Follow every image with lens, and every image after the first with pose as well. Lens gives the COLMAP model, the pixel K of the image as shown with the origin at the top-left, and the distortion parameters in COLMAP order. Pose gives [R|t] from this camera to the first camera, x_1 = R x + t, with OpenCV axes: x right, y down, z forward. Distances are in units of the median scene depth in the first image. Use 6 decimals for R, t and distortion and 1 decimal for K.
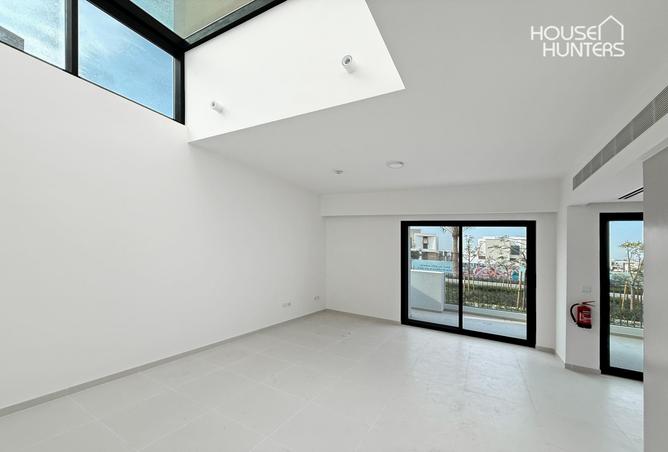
lens RADIAL K [[272.9, 0, 332.3], [0, 272.9, 249.0], [0, 0, 1]] dist [0.000072, 0.000085]
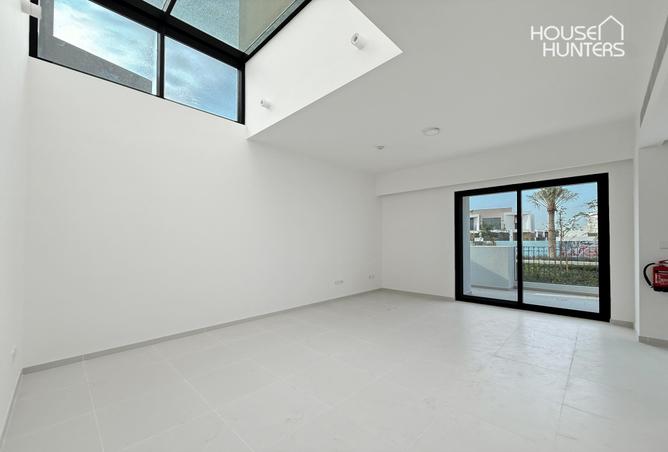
lens RADIAL K [[277.4, 0, 334.0], [0, 277.4, 226.0], [0, 0, 1]] dist [0.000561, 0.000310]
pose [[0.967046, -0.056205, -0.248320, 0.109155], [0.047338, 0.998015, -0.041542, 0.045465], [0.250162, 0.028419, 0.967787, -0.027735]]
